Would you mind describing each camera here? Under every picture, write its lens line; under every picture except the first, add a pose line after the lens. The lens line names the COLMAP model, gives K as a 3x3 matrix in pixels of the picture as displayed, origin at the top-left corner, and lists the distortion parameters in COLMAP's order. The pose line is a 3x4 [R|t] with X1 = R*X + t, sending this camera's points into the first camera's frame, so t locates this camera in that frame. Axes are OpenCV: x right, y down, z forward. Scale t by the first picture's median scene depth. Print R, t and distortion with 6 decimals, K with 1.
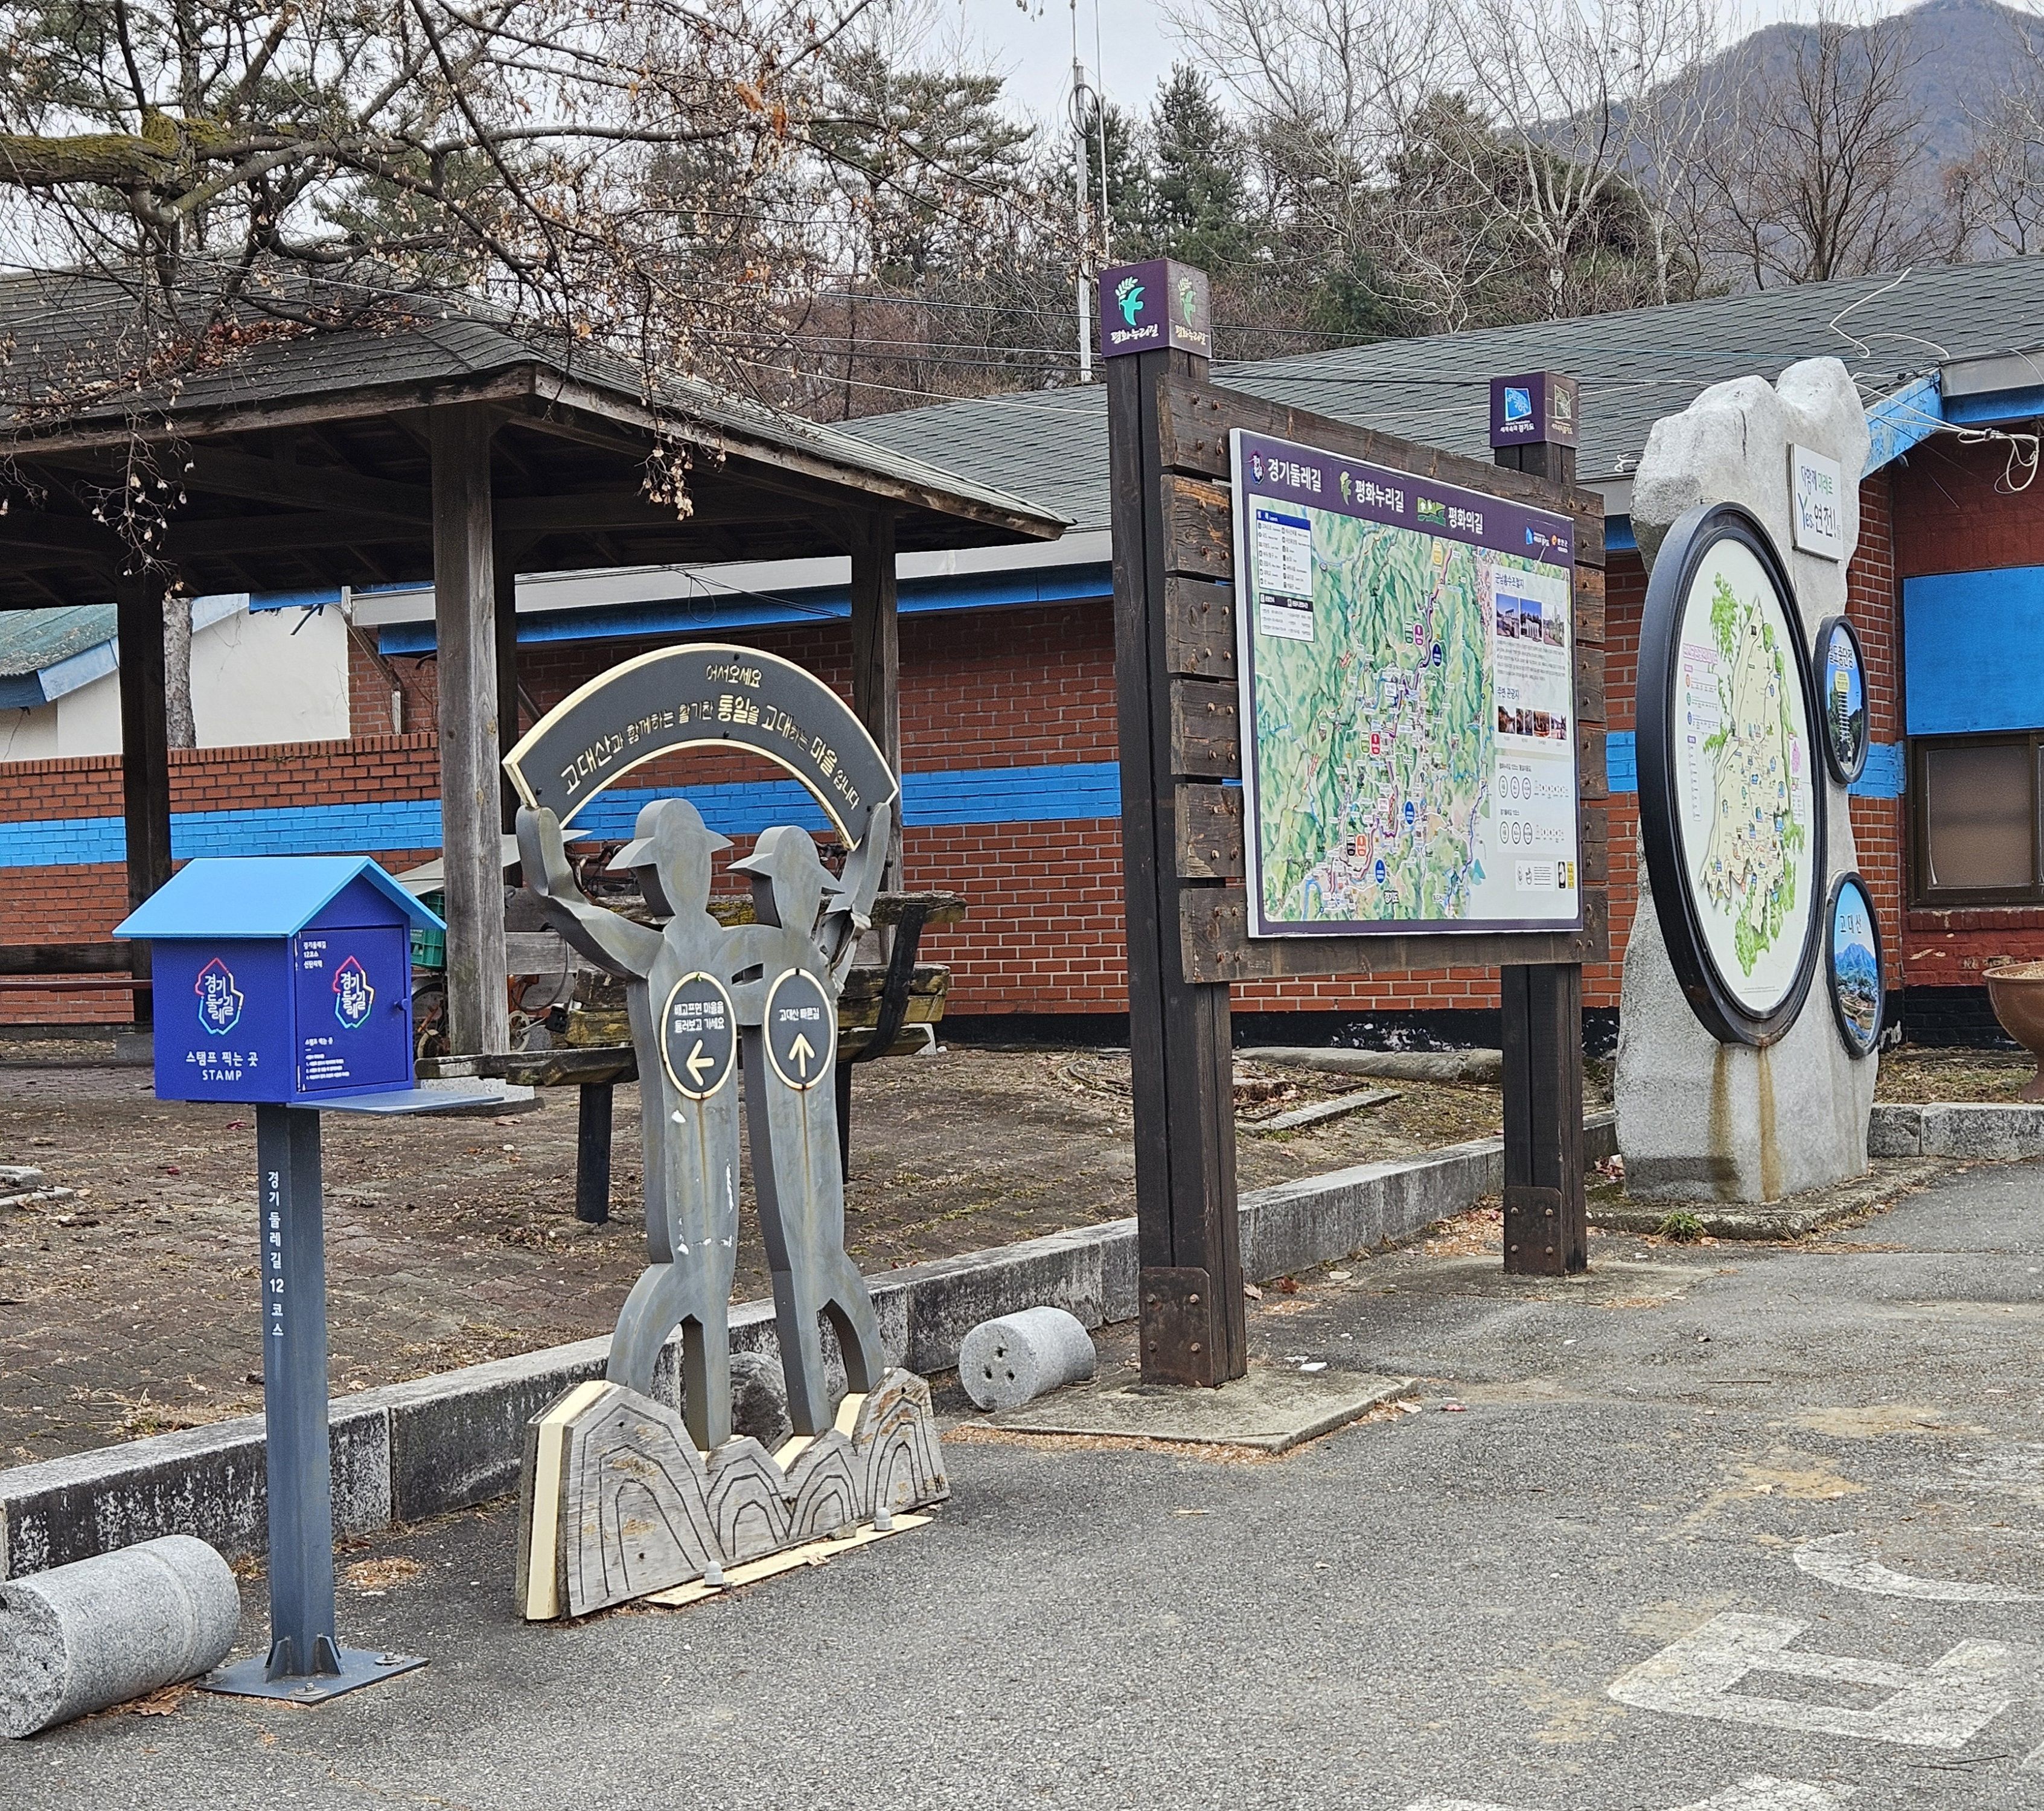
lens RADIAL K [[3269.7, 0, 1022.0], [0, 3269.7, 905.5], [0, 0, 1]] dist [0.080119, 0.054425]
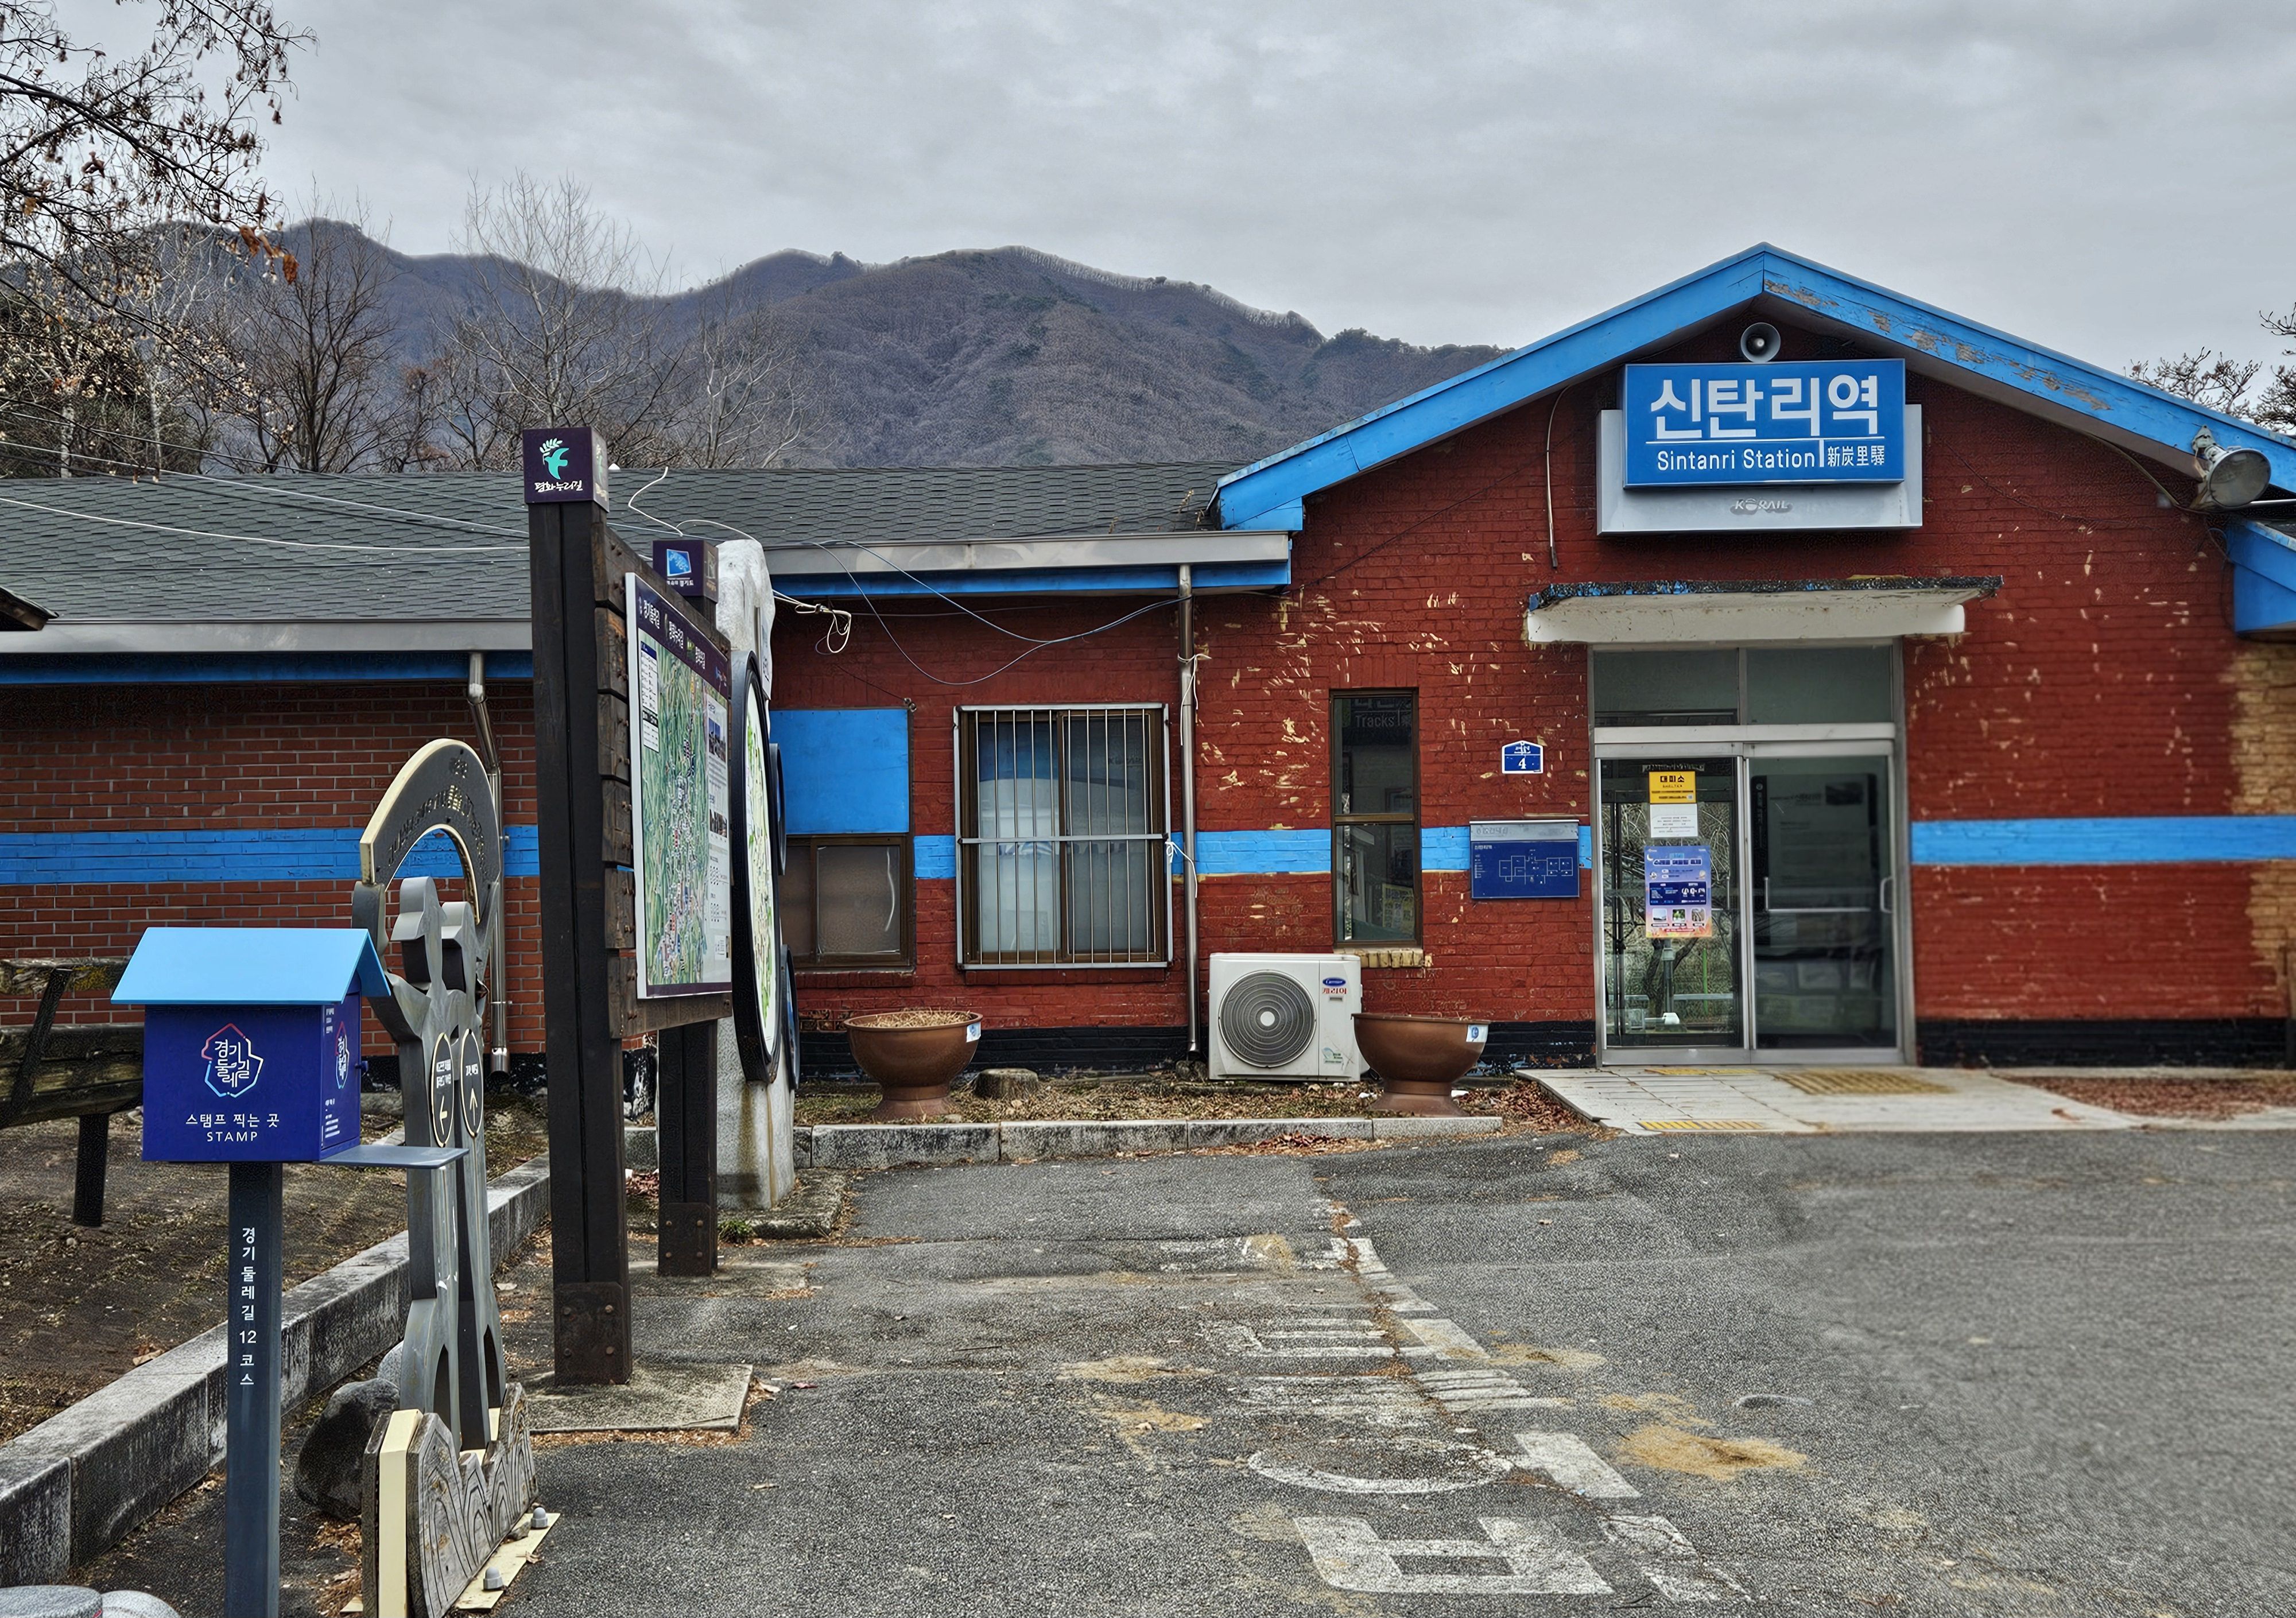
lens RADIAL K [[2680.3, 0, 1148.0], [0, 2680.3, 809.0], [0, 0, 1]] dist [0.036603, 0.028200]
pose [[0.848952, 0.041185, 0.526863, -0.369737], [-0.011105, 0.998129, -0.060131, -0.003327], [-0.528354, 0.045198, 0.847820, 0.092966]]
